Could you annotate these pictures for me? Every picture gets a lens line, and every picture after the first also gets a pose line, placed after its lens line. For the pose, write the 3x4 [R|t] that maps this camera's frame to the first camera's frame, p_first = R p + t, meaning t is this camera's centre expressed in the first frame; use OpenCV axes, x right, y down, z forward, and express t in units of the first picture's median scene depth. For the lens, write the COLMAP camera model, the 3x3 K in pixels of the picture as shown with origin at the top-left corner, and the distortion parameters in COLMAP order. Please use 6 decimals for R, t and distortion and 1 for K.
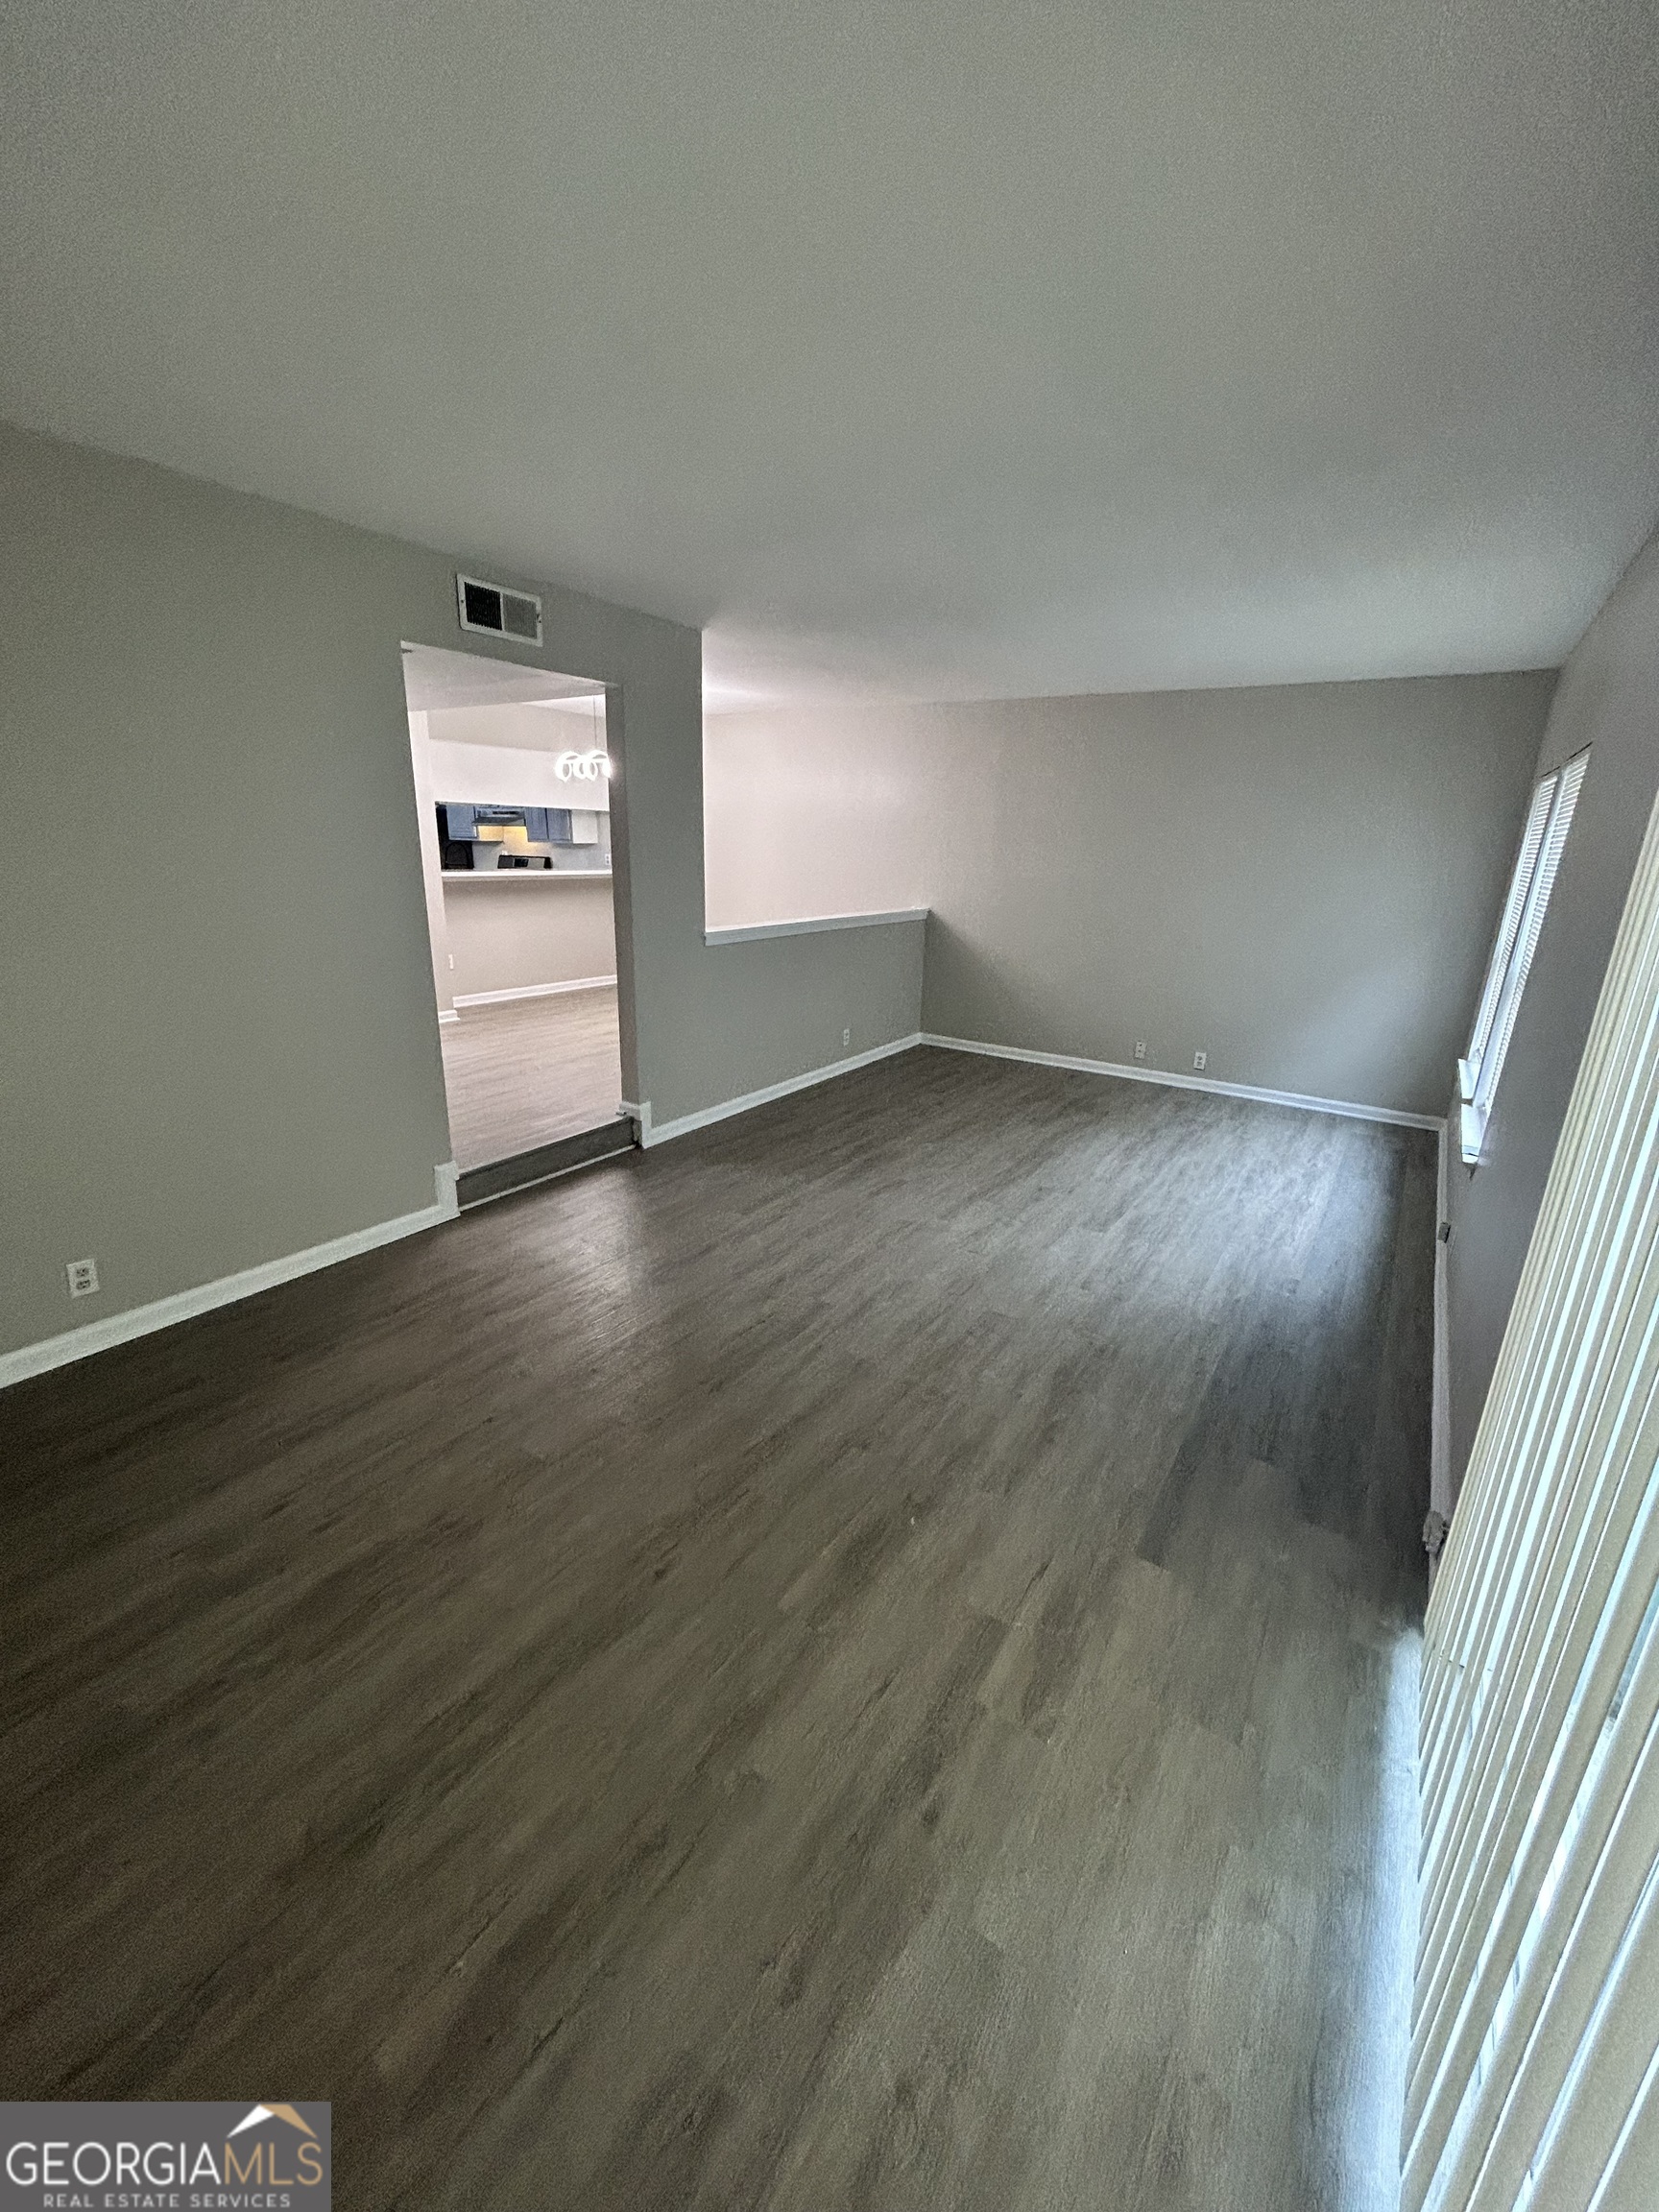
lens RADIAL K [[892.2, 0, 832.3], [0, 892.2, 1106.8], [0, 0, 1]] dist [-0.001519, 0.000784]
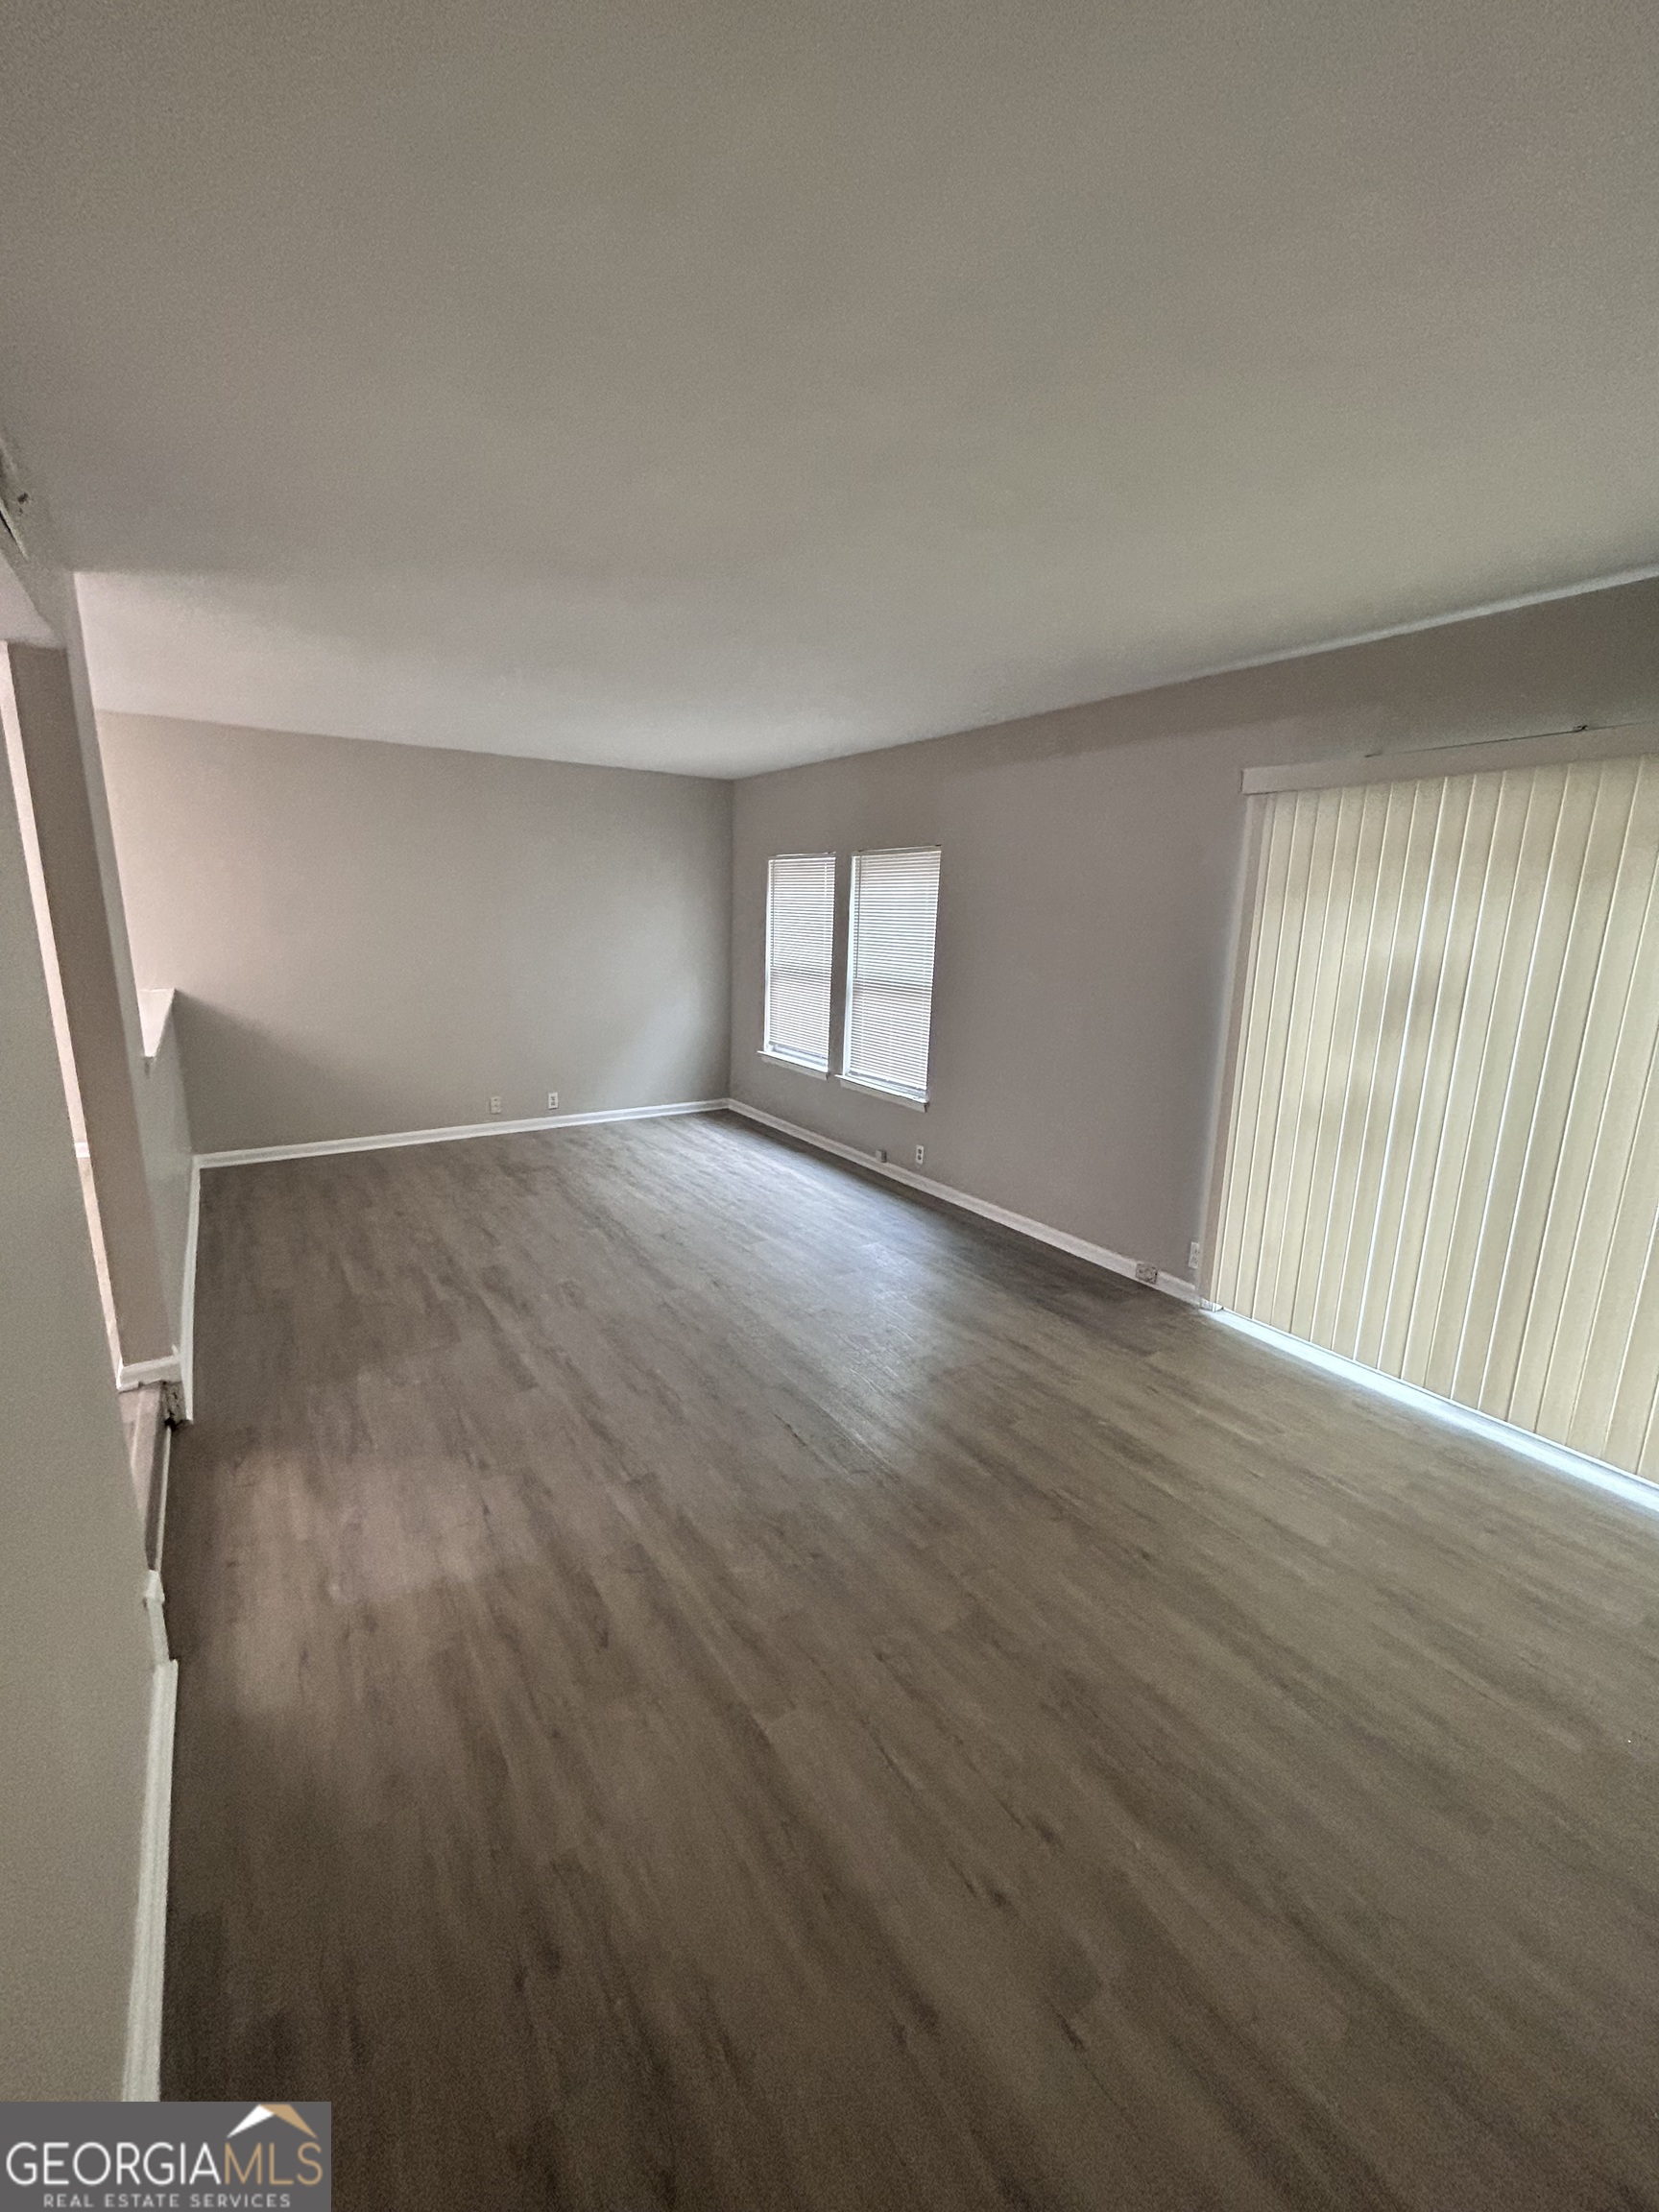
lens RADIAL K [[892.2, 0, 830.5], [0, 892.2, 1108.3], [0, 0, 1]] dist [-0.001519, 0.000784]
pose [[0.385689, -0.225754, 0.894583, -0.561279], [0.258736, 0.957161, 0.129995, -0.128656], [-0.885607, 0.181323, 0.427577, 0.342496]]
